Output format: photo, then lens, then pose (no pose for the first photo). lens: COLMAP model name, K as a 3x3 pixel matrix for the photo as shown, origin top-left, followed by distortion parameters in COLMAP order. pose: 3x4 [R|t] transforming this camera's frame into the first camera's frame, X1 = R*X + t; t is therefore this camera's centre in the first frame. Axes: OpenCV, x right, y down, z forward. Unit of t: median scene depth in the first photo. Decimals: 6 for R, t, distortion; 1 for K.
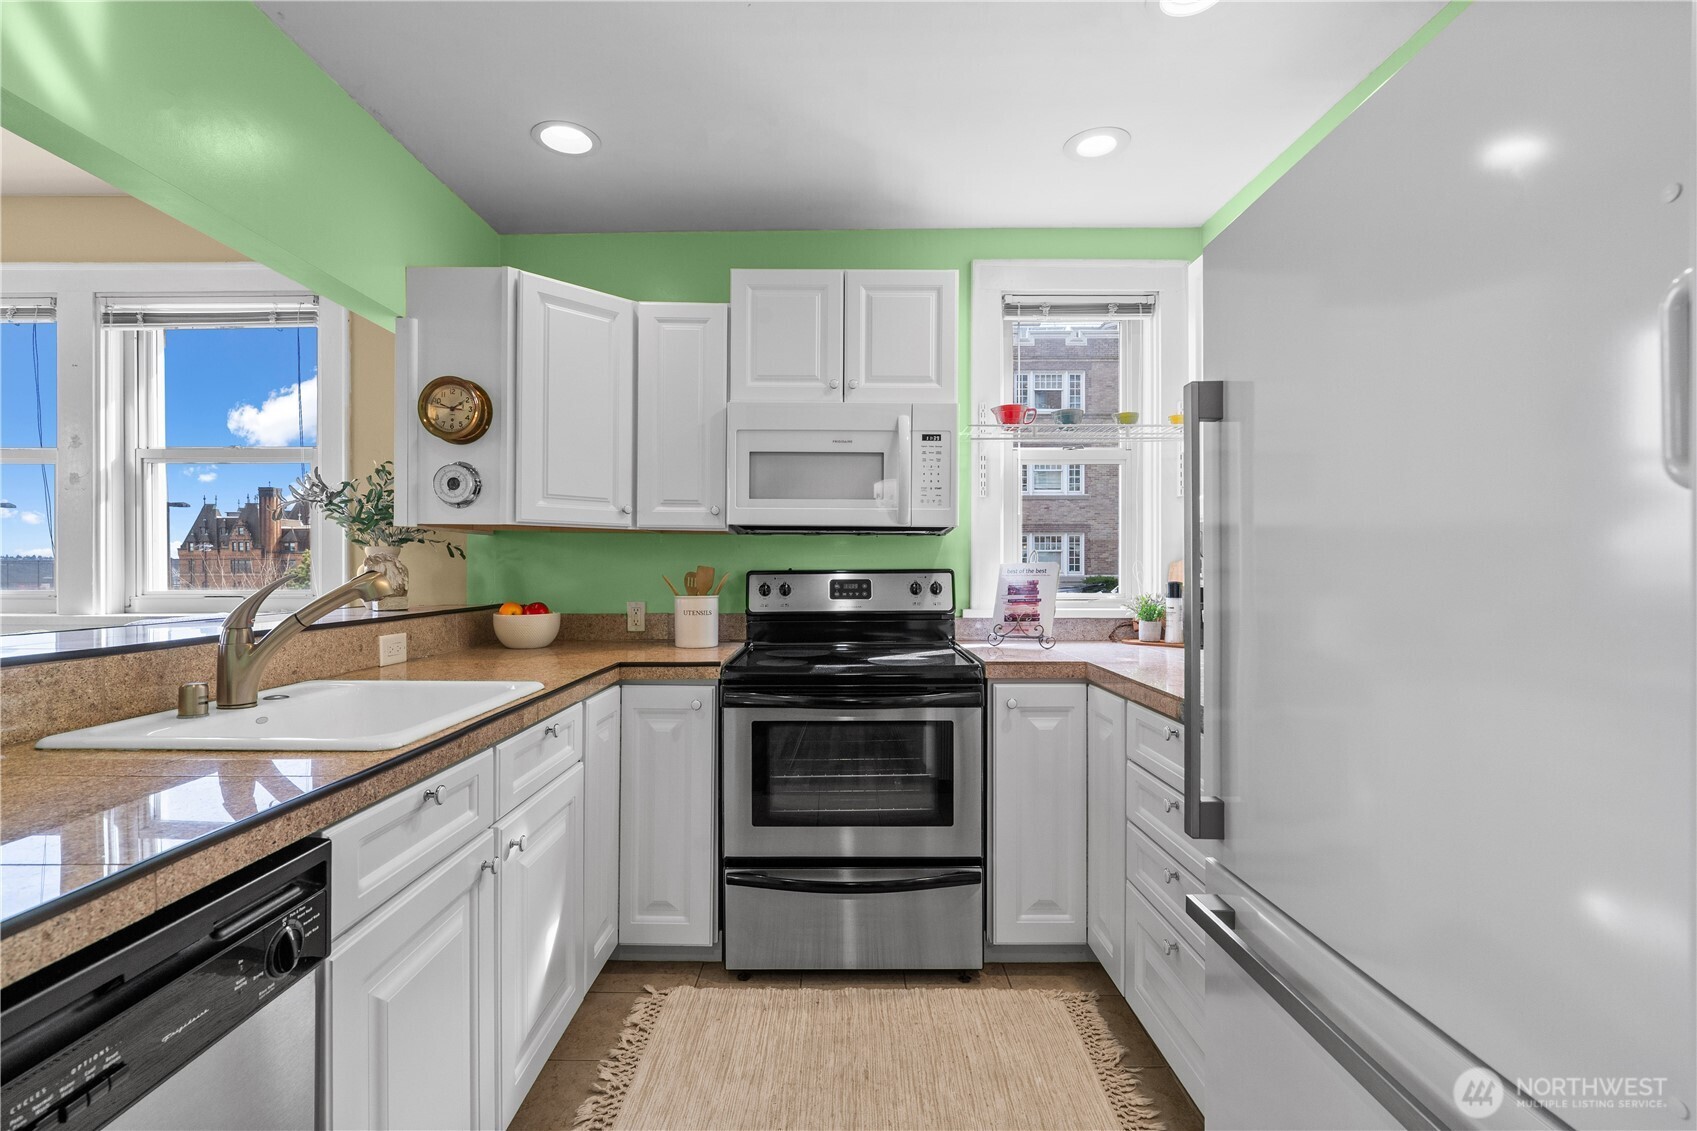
lens RADIAL K [[792.1, 0, 848.5], [0, 792.1, 565.5], [0, 0, 1]] dist [-0.015714, 0.000087]
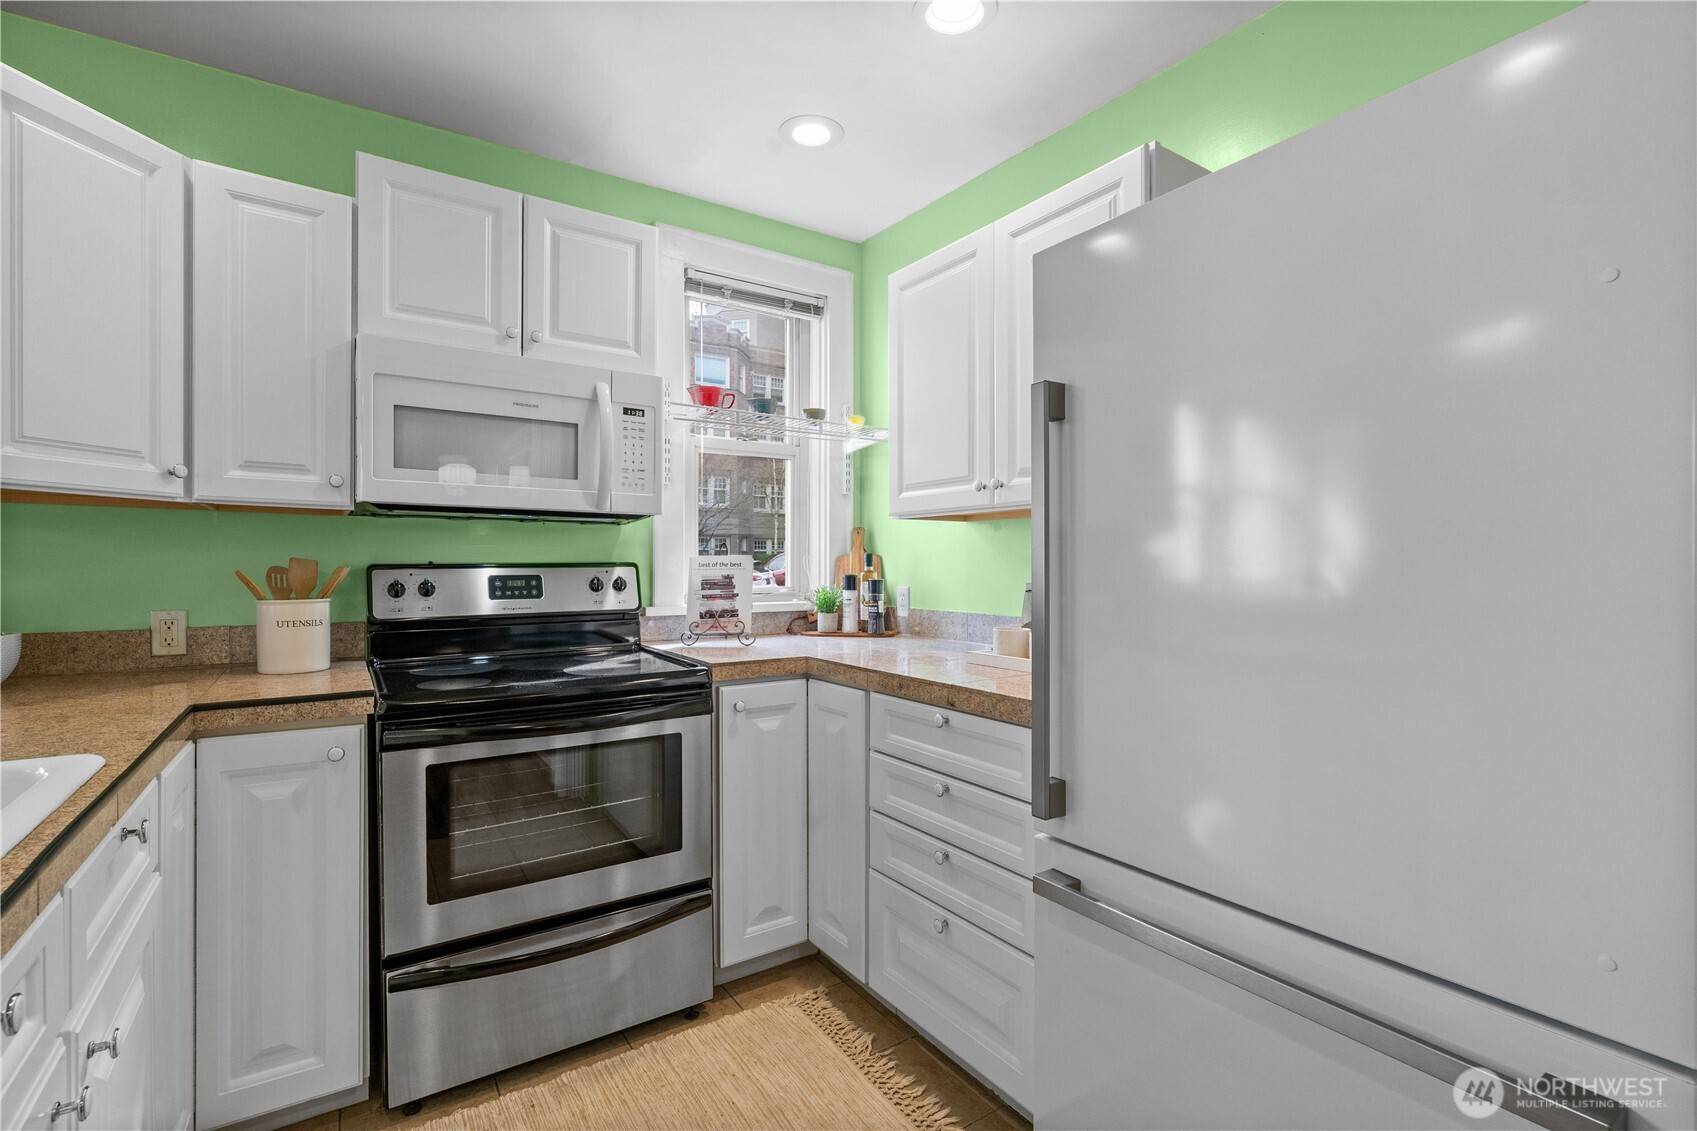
lens RADIAL K [[771.6, 0, 847.3], [0, 771.6, 570.6], [0, 0, 1]] dist [-0.012554, 0.000630]
pose [[0.823692, -0.004694, 0.567018, -0.180346], [-0.002417, 0.999928, 0.011789, 0.002949], [-0.567032, -0.011081, 0.823621, 0.158943]]
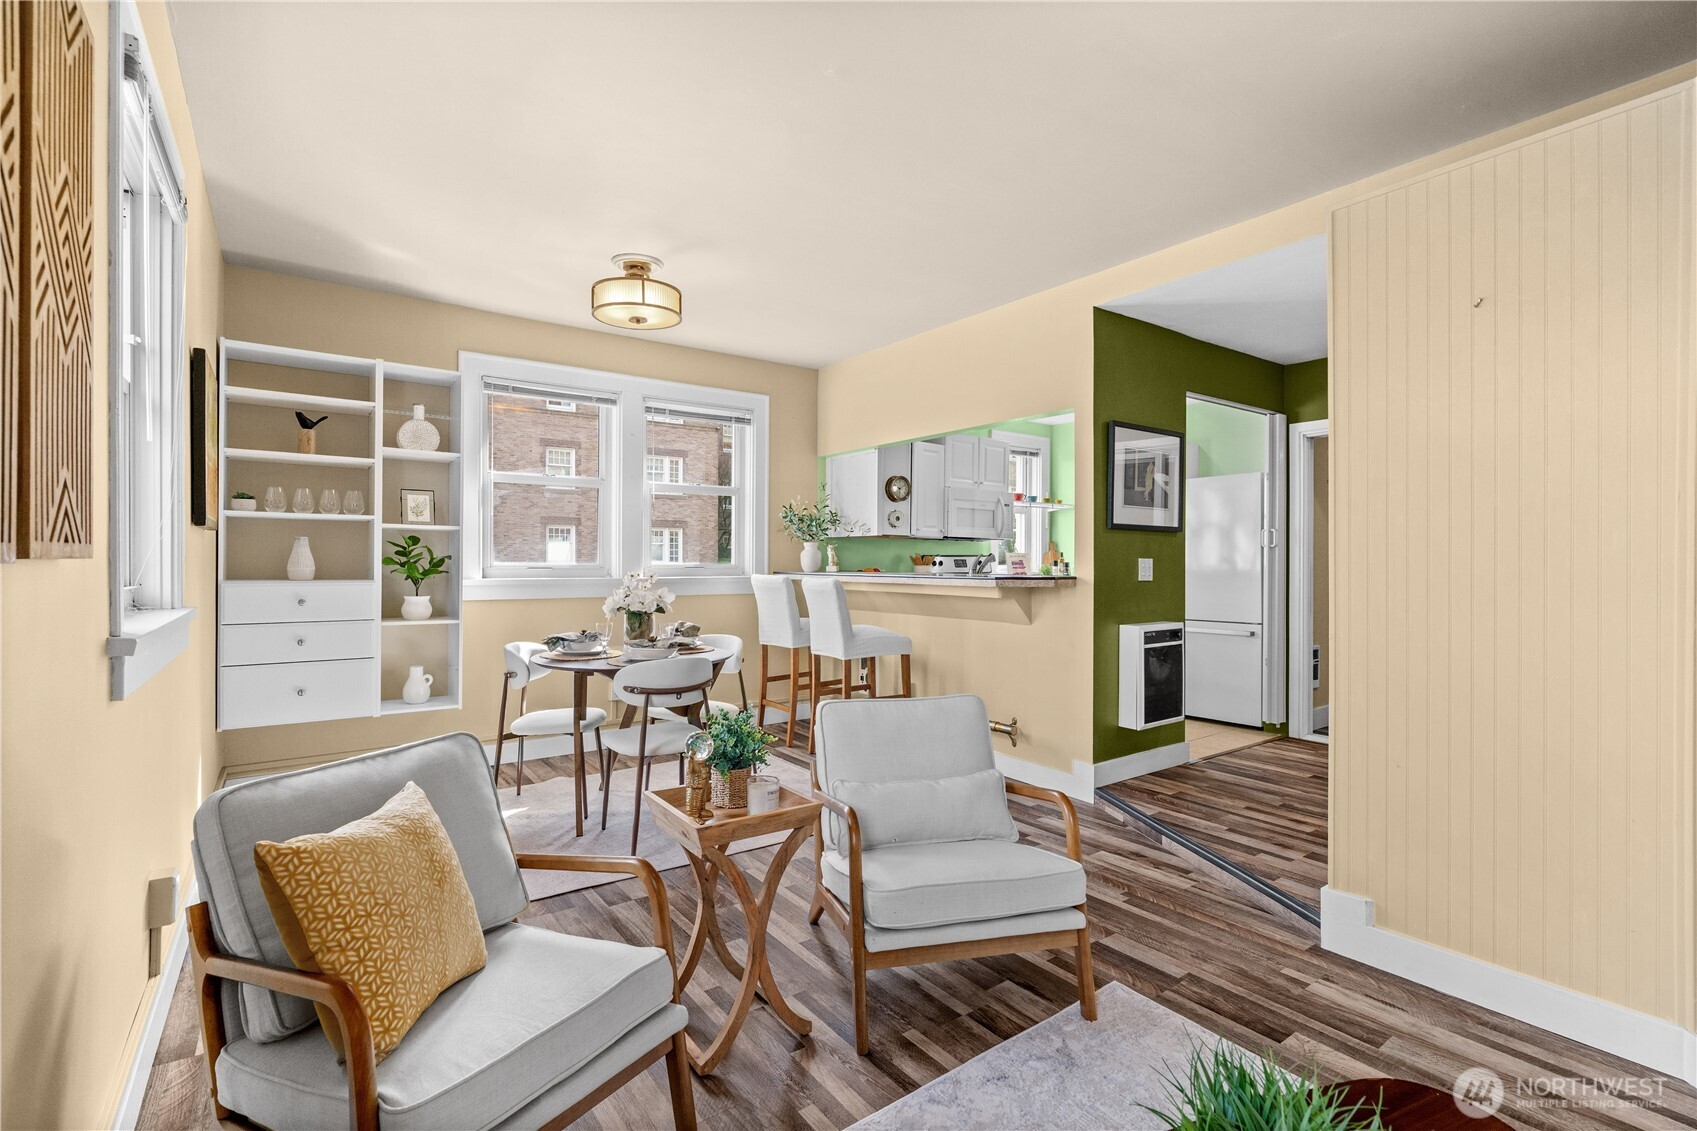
lens RADIAL K [[771.6, 0, 847.3], [0, 771.6, 570.6], [0, 0, 1]] dist [-0.012554, 0.000630]
pose [[0.810642, -0.004780, 0.585522, -1.802505], [-0.005041, 0.999873, 0.015141, 0.020300], [-0.585520, -0.015225, 0.810515, -0.776080]]
